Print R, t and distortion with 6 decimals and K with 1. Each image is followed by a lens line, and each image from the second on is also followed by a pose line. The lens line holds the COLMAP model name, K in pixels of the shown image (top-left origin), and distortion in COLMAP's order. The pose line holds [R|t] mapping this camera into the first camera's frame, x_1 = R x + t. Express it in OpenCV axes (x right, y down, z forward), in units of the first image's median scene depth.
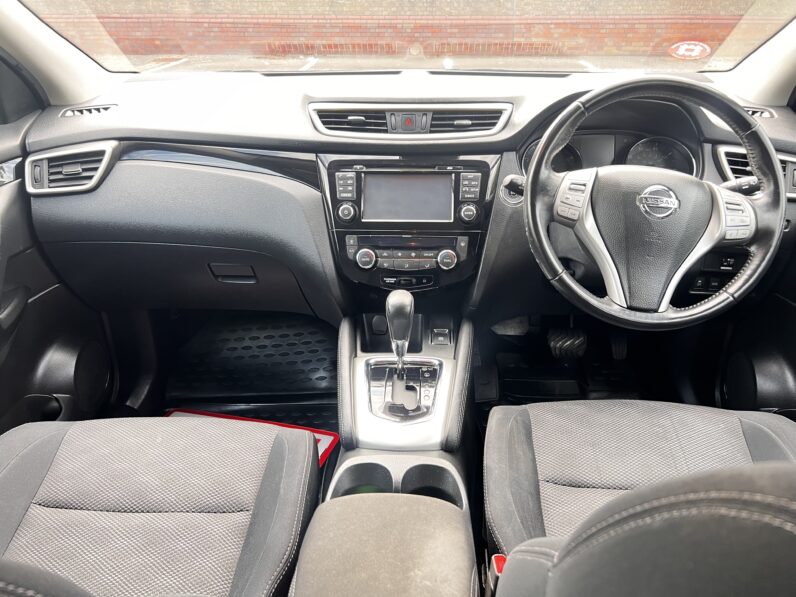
lens RADIAL K [[600.0, 0, 411.1], [0, 600.0, 299.3], [0, 0, 1]] dist [0.072085, -0.094773]
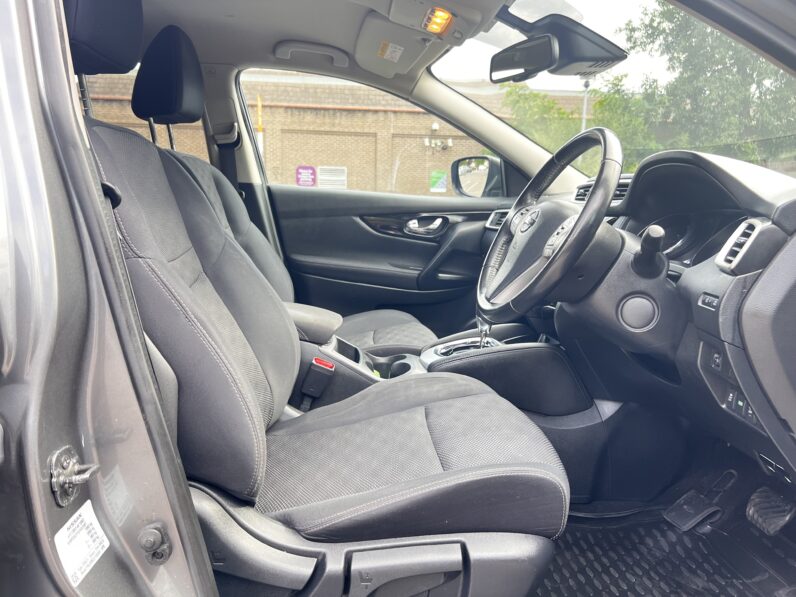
lens RADIAL K [[600.0, 0, 411.1], [0, 600.0, 299.3], [0, 0, 1]] dist [0.072085, -0.094773]
pose [[0.161121, 0.168732, -0.972404, 1.217741], [-0.483027, 0.872690, 0.071395, 0.005955], [0.860654, 0.458194, 0.222111, 0.459451]]
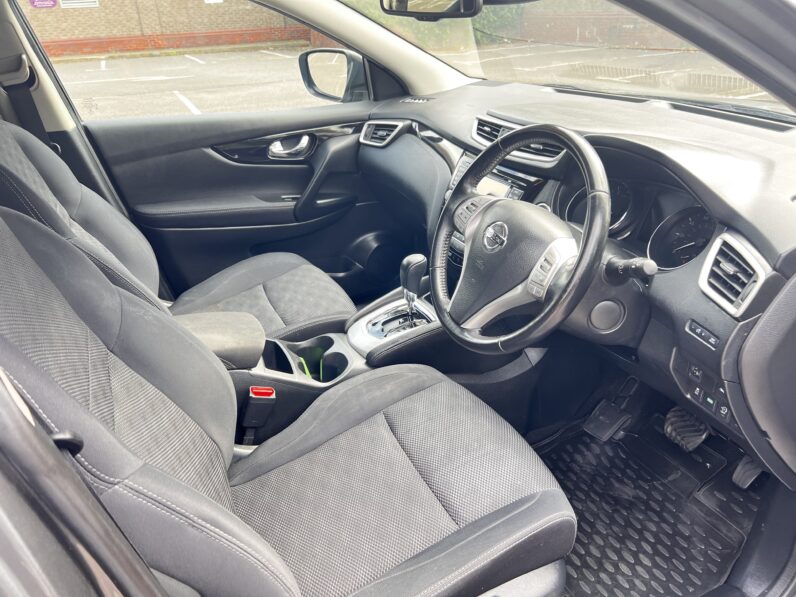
lens RADIAL K [[600.0, 0, 411.1], [0, 600.0, 299.3], [0, 0, 1]] dist [0.072085, -0.094773]
pose [[0.475319, 0.379390, -0.793810, 0.968087], [-0.379891, 0.902308, 0.203773, -0.169915], [0.793571, 0.204704, 0.573011, 0.209033]]
